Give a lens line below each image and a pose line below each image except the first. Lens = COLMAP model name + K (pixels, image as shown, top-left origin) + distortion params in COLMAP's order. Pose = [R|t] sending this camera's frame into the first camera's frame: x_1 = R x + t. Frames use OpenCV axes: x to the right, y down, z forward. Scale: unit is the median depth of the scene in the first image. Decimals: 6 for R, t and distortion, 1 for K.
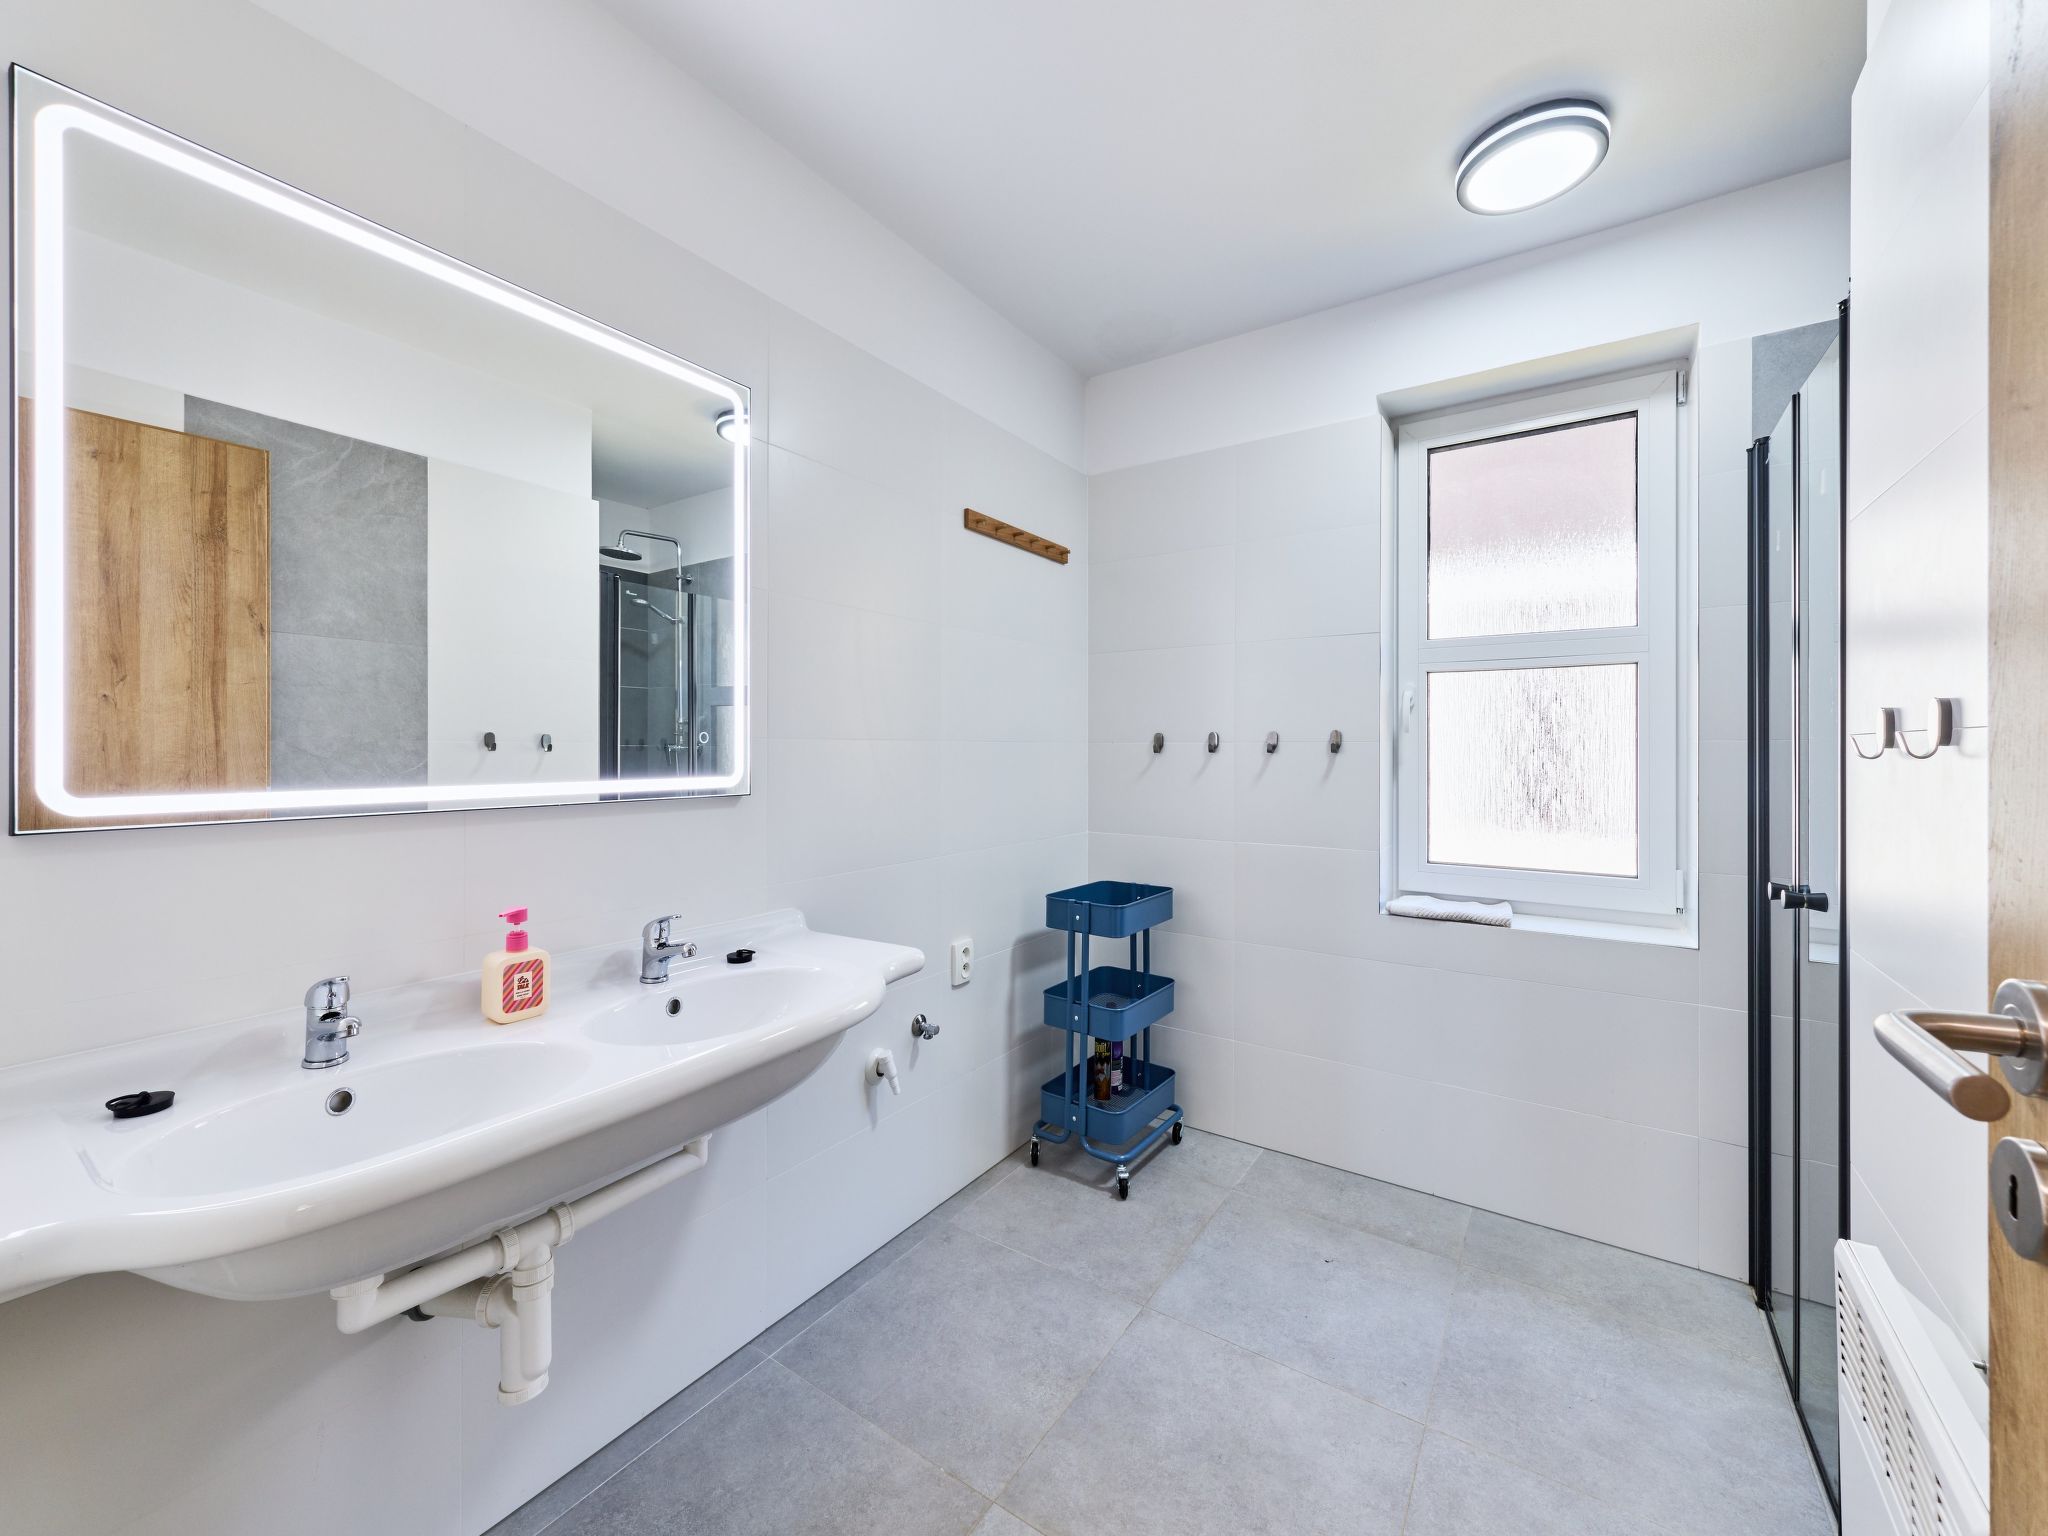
lens RADIAL K [[720.7, 0, 1012.3], [0, 720.7, 754.1], [0, 0, 1]] dist [-0.000552, -0.000022]
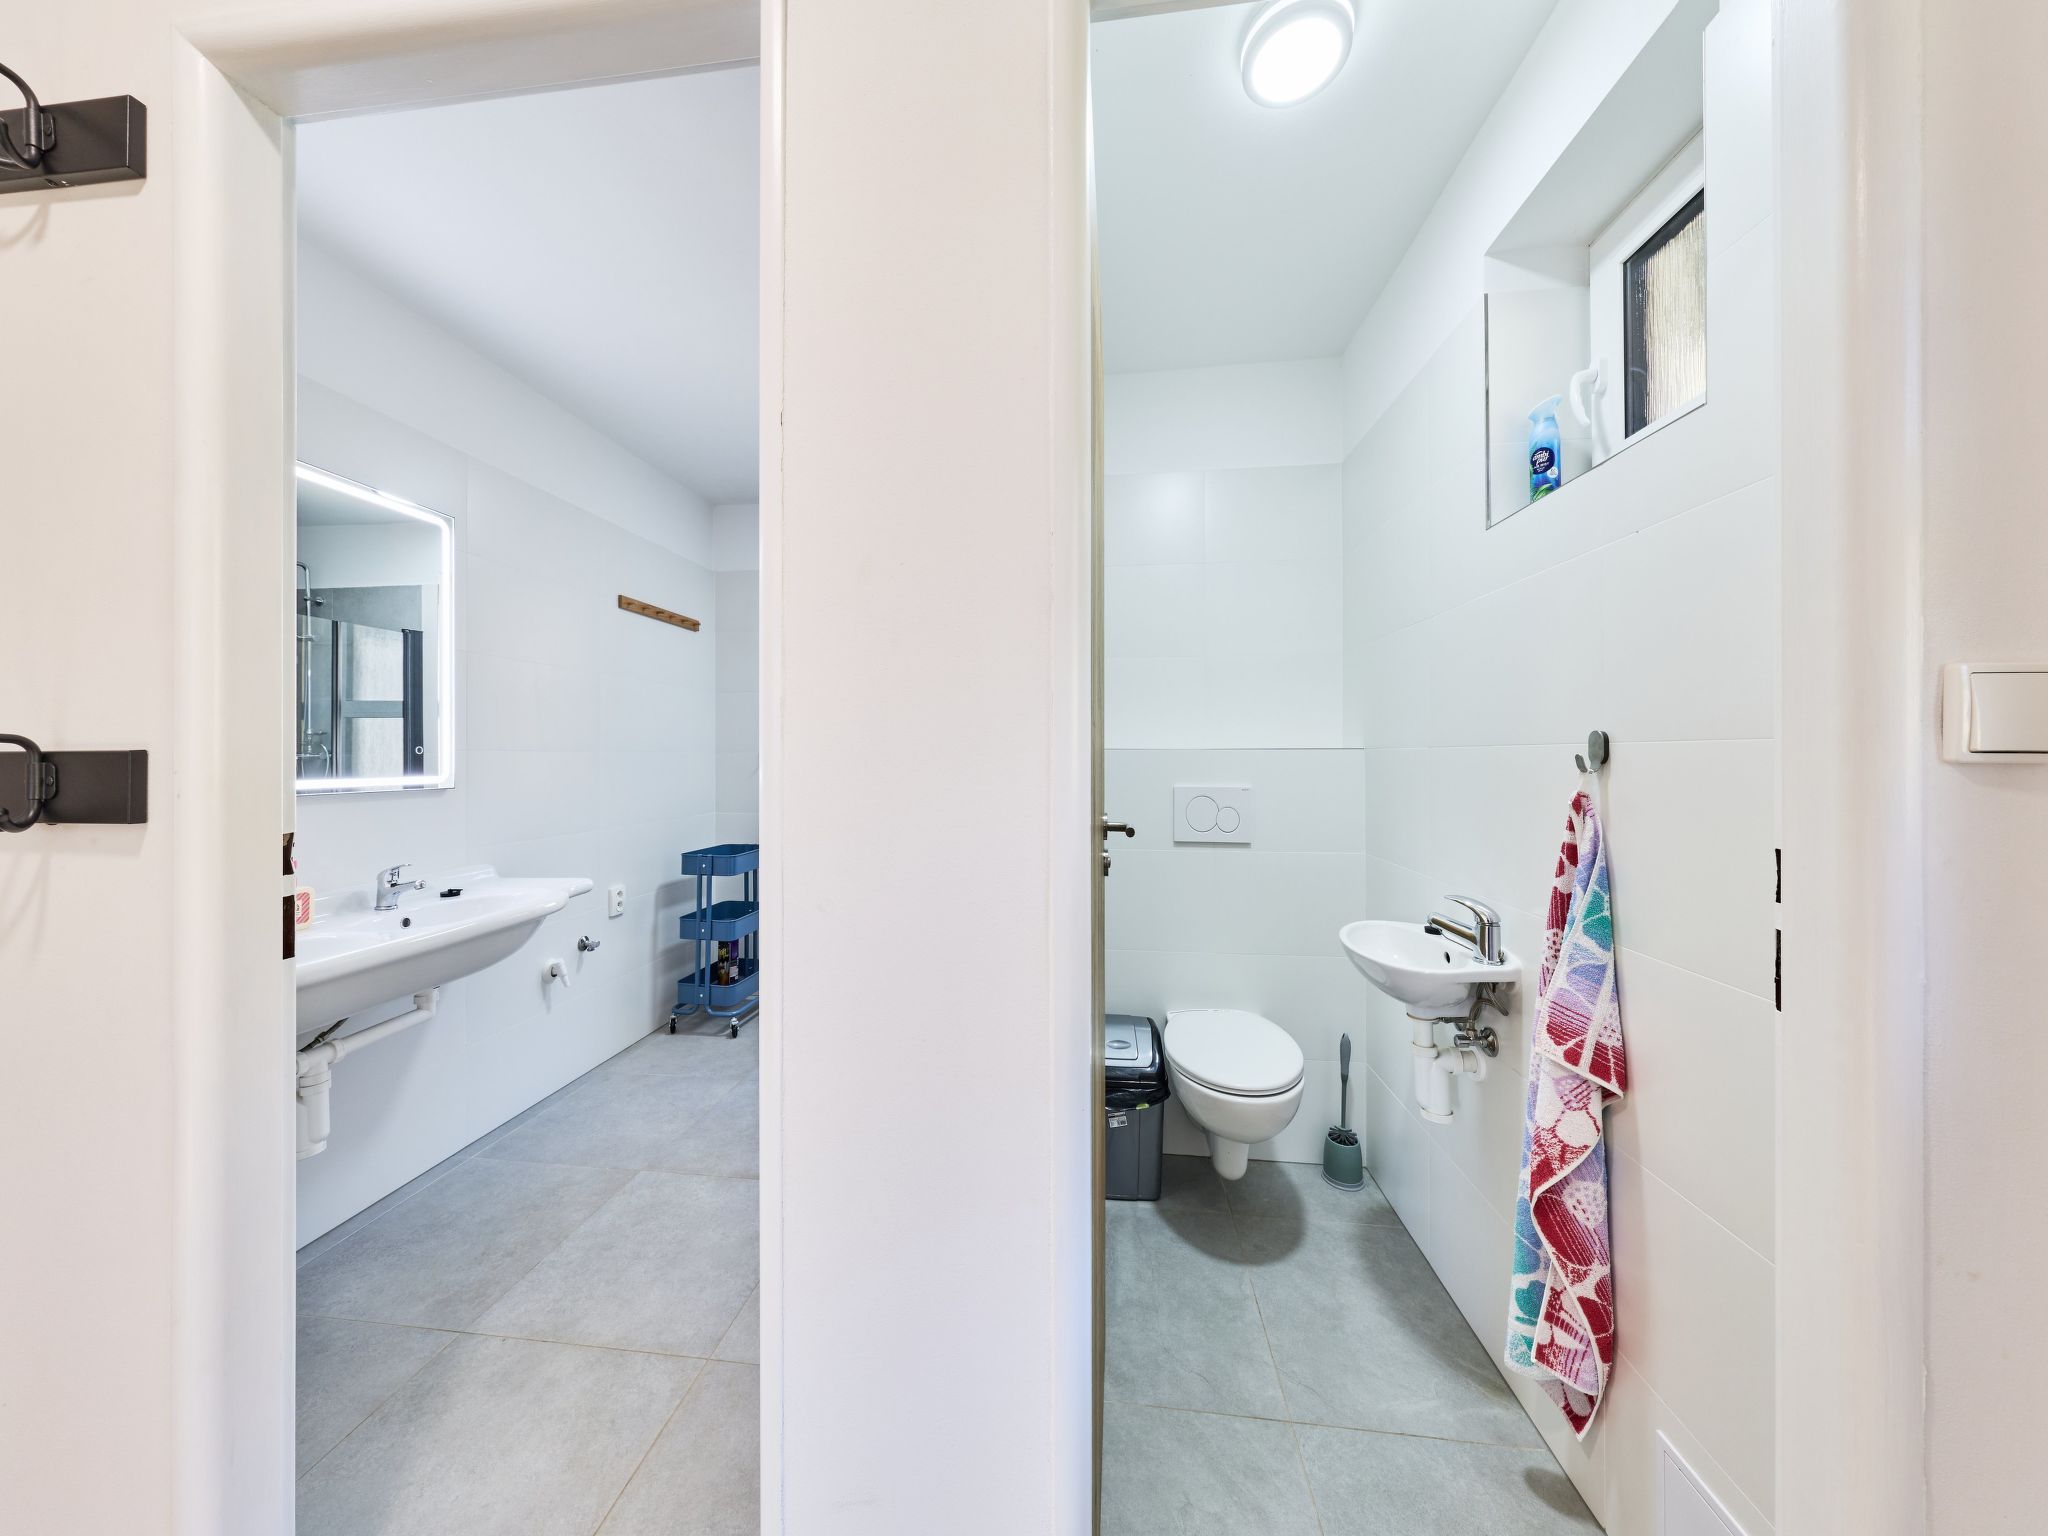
lens RADIAL K [[676.3, 0, 1029.4], [0, 676.3, 755.7], [0, 0, 1]] dist [-0.000323, -0.000005]
pose [[0.880810, -0.000767, 0.473470, 0.020310], [0.003766, 0.999978, -0.005386, 0.000444], [-0.473456, 0.006527, 0.880794, -0.651687]]
